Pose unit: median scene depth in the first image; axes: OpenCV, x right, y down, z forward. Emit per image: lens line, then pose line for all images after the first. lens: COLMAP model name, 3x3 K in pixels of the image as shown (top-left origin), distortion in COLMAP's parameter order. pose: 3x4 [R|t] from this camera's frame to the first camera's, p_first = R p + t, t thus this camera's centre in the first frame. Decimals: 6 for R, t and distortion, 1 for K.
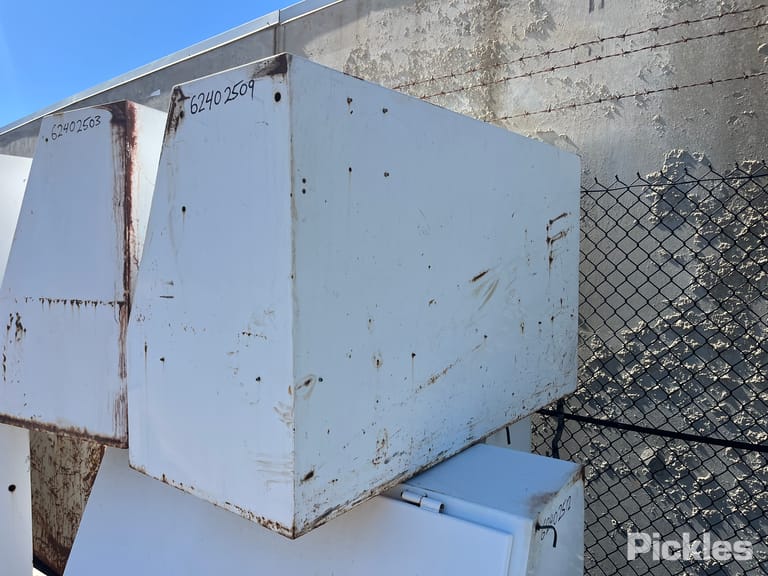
lens RADIAL K [[577.9, 0, 360.2], [0, 577.9, 290.7], [0, 0, 1]] dist [0.073106, -0.101222]
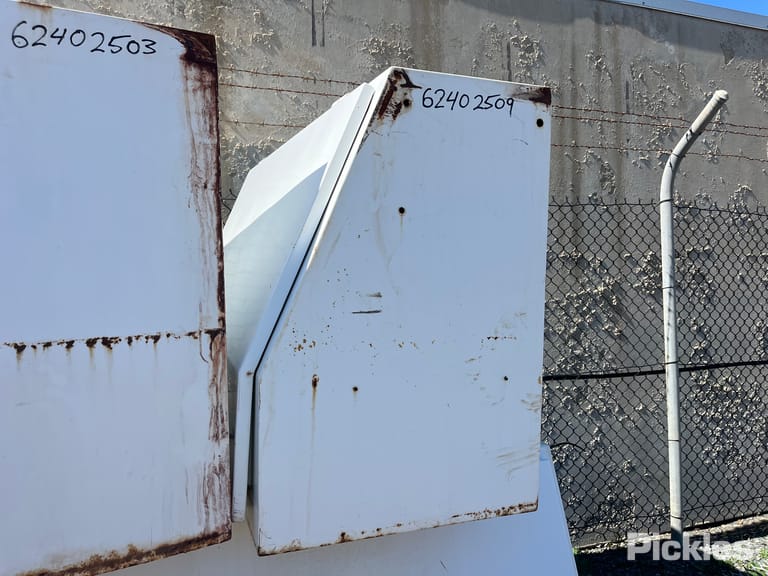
lens RADIAL K [[577.9, 0, 386.5], [0, 577.9, 285.5], [0, 0, 1]] dist [0.073106, -0.101222]
pose [[0.506115, -0.046724, 0.861200, -1.042043], [0.044525, 0.998615, 0.028013, -0.050052], [-0.861316, 0.024168, 0.507494, 0.560410]]
